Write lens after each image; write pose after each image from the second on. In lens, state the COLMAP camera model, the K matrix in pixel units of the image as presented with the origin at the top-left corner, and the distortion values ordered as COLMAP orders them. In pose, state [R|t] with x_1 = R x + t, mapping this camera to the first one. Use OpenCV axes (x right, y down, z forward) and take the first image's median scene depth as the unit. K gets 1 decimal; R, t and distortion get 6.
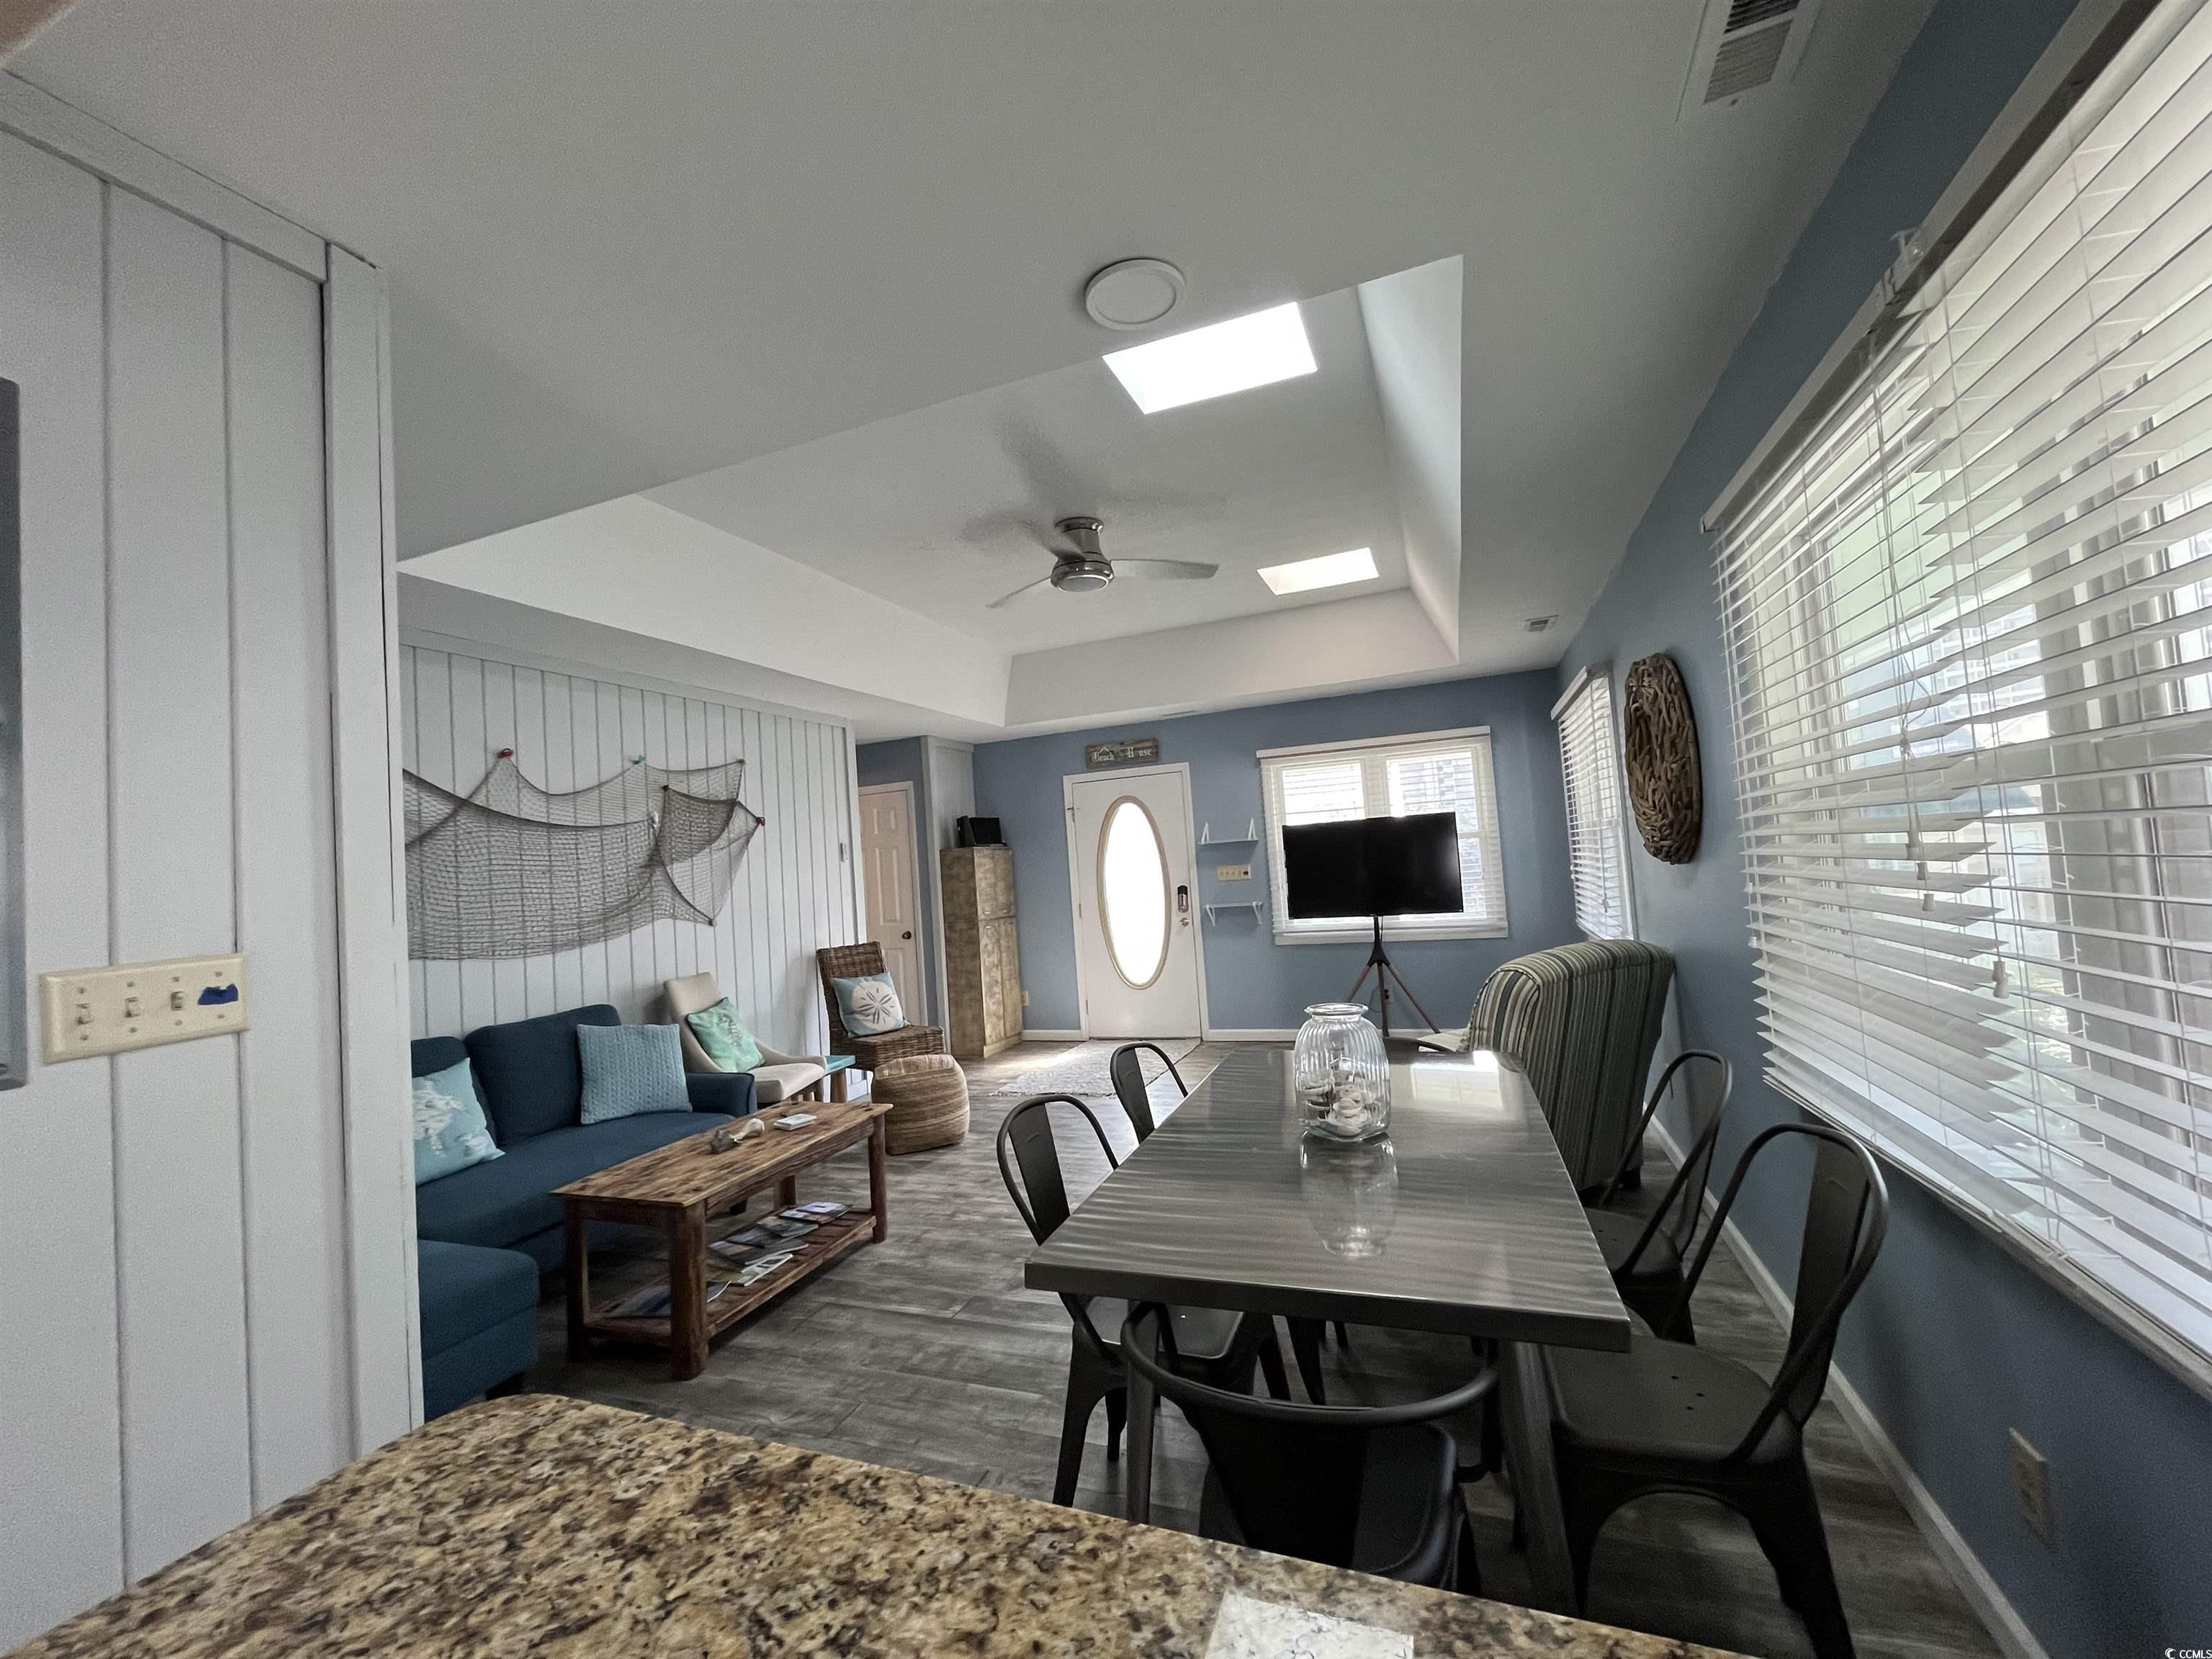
lens RADIAL K [[904.0, 0, 1105.8], [0, 904.0, 837.0], [0, 0, 1]] dist [-0.000434, -0.001269]
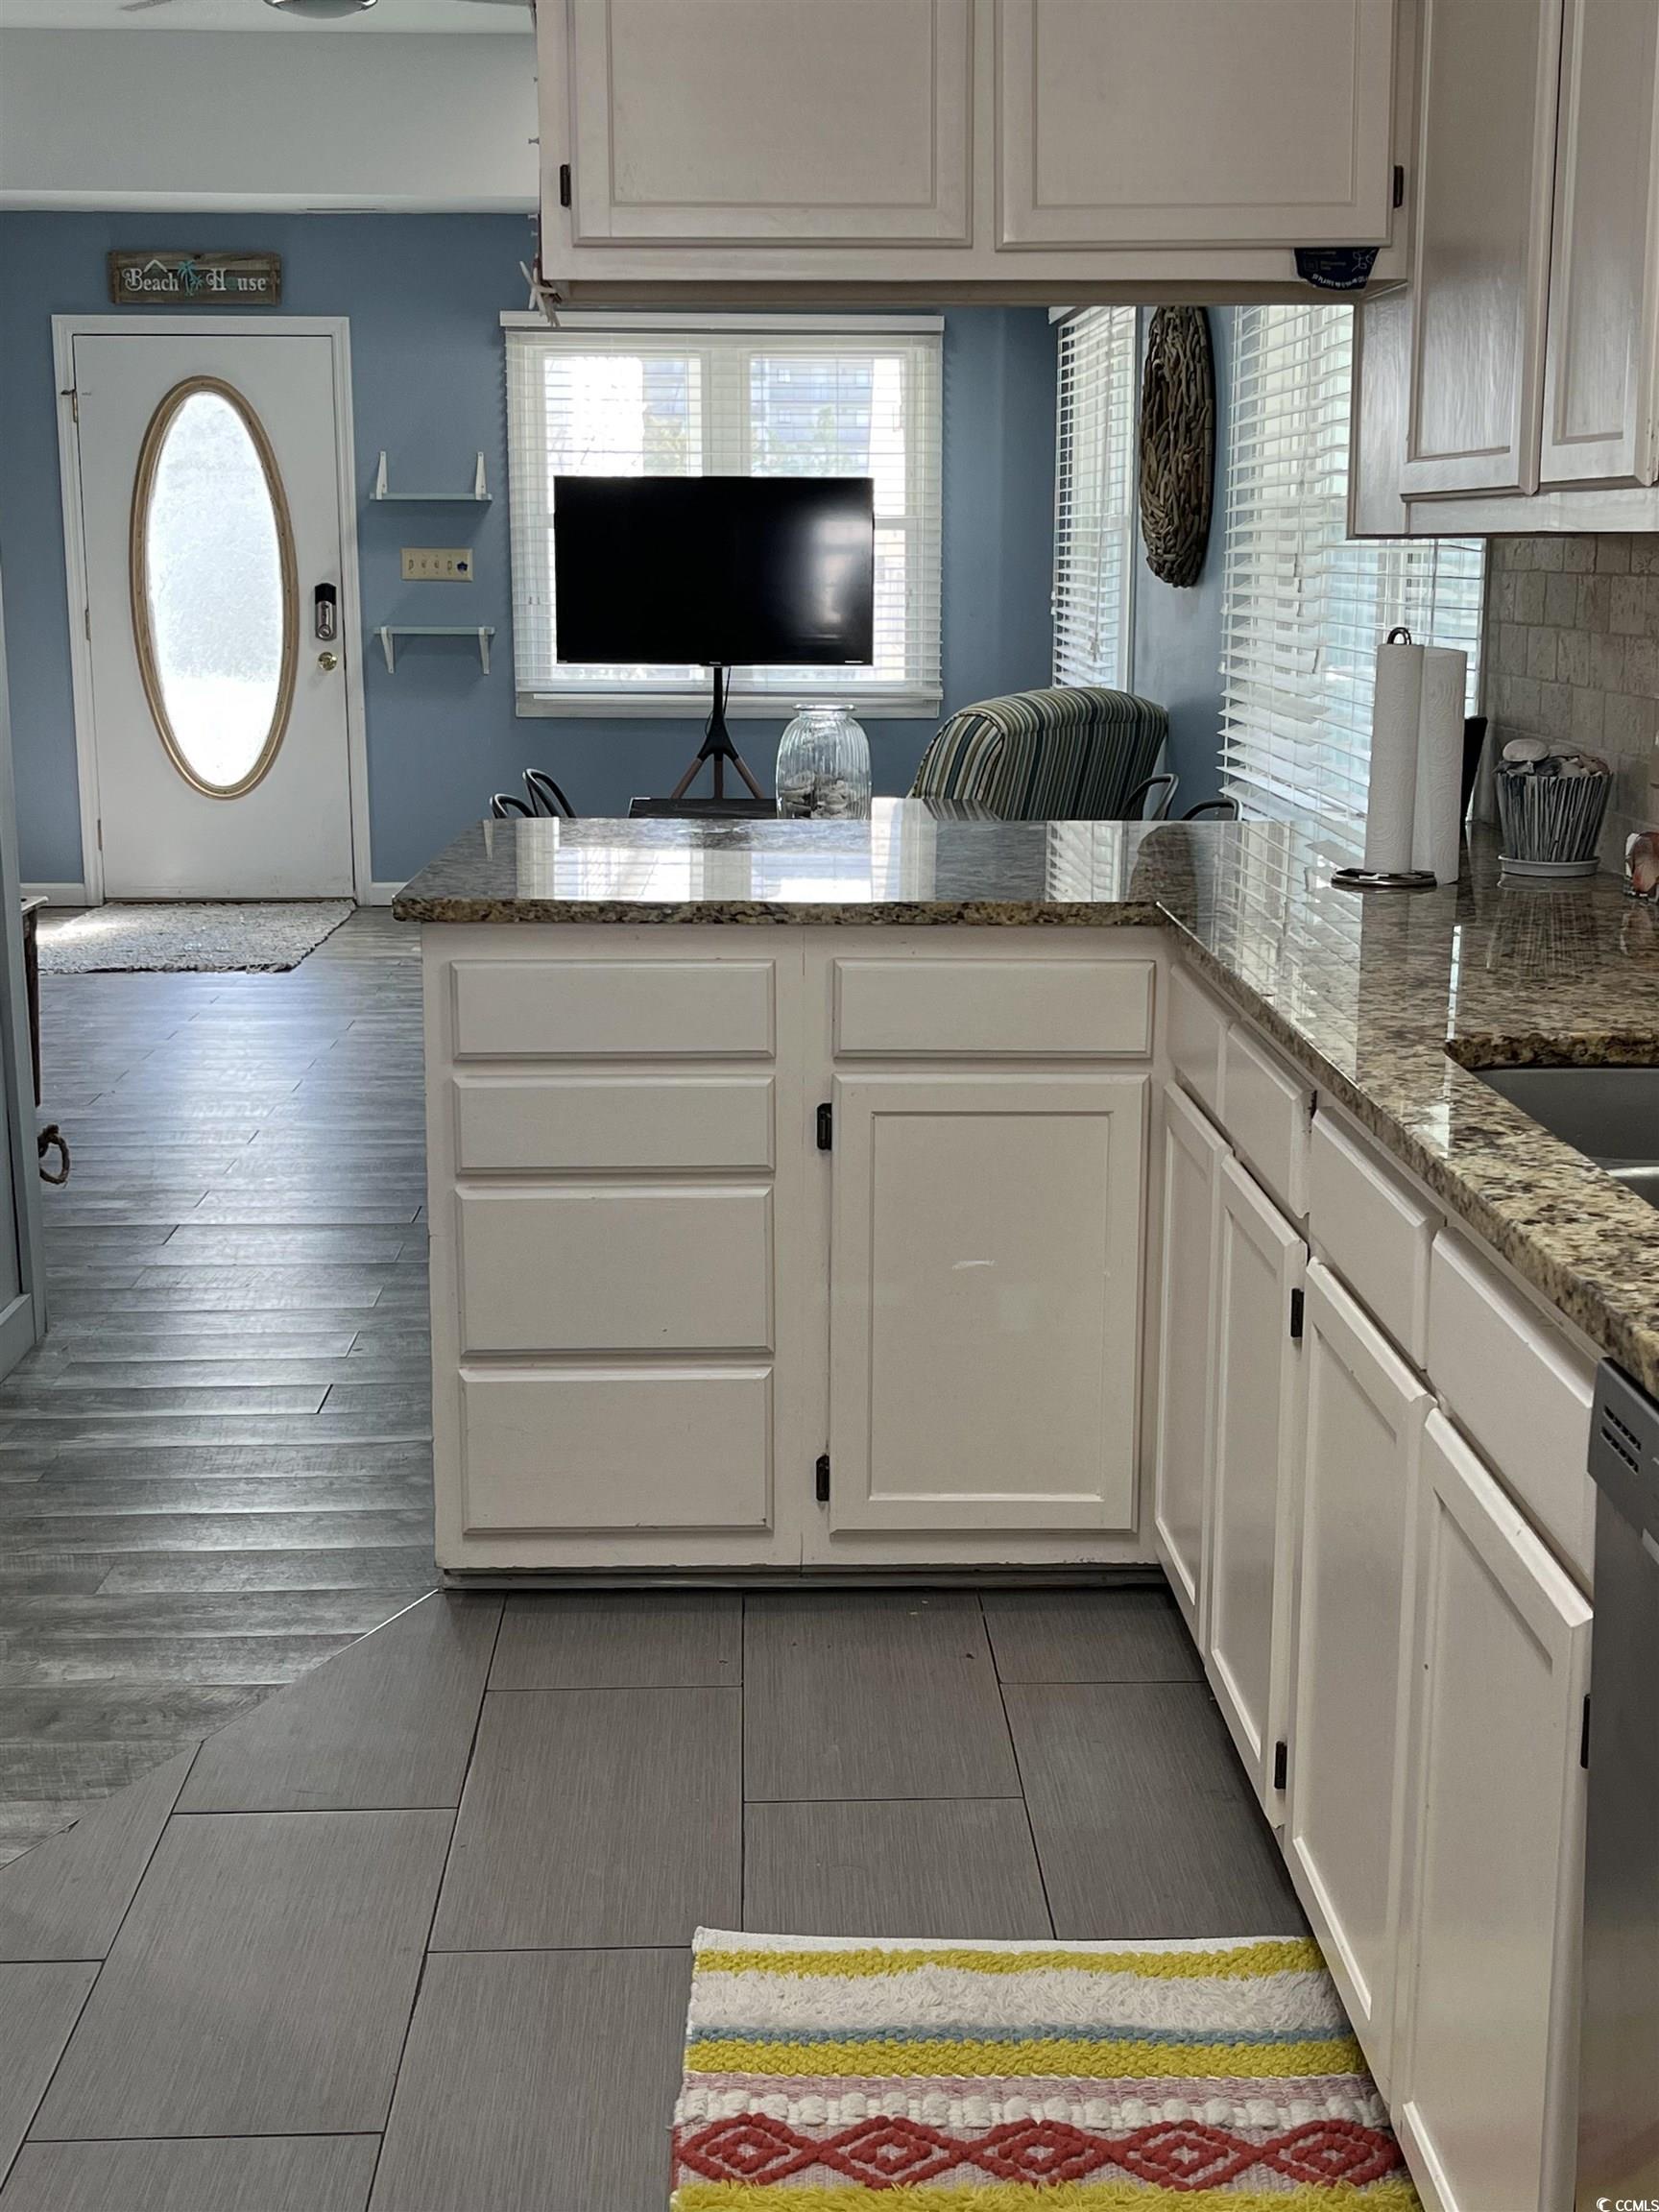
lens RADIAL K [[2742.6, 0, 834.0], [0, 2742.6, 1105.2], [0, 0, 1]] dist [0.028192, 0.000000]
pose [[0.918850, -0.005544, 0.394567, -0.269548], [-0.082200, 0.975277, 0.205127, 0.002625], [-0.385950, -0.220915, 0.895678, -0.516477]]
